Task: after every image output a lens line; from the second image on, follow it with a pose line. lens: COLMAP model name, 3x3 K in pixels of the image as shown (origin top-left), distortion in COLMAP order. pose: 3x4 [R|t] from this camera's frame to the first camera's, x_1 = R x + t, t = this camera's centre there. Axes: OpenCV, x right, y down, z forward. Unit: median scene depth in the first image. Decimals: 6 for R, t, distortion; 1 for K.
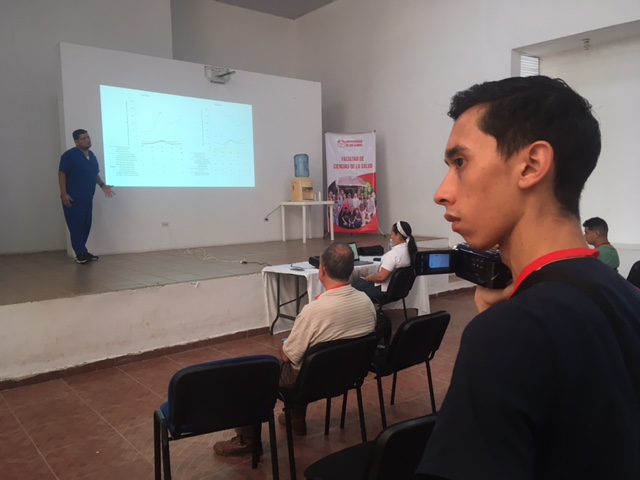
lens RADIAL K [[539.9, 0, 320.0], [0, 539.9, 240.0], [0, 0, 1]] dist [0.118021, -0.183588]
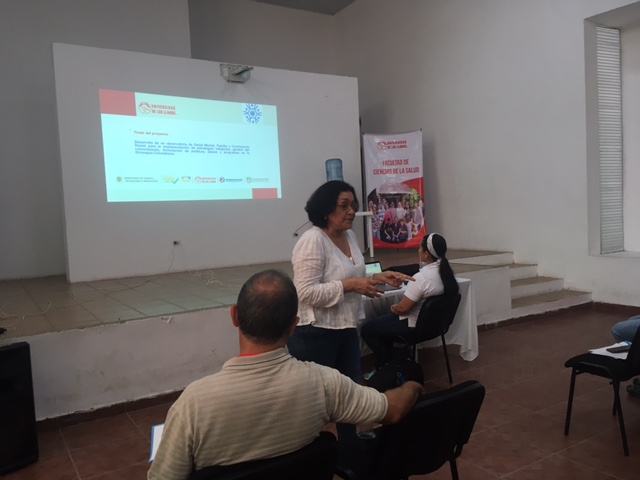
lens RADIAL K [[539.9, 0, 320.0], [0, 539.9, 240.0], [0, 0, 1]] dist [0.118021, -0.183588]
pose [[0.991819, -0.022598, -0.125638, 0.049594], [0.019062, 0.999390, -0.029278, -0.003019], [0.126223, 0.026644, 0.991644, 0.135331]]
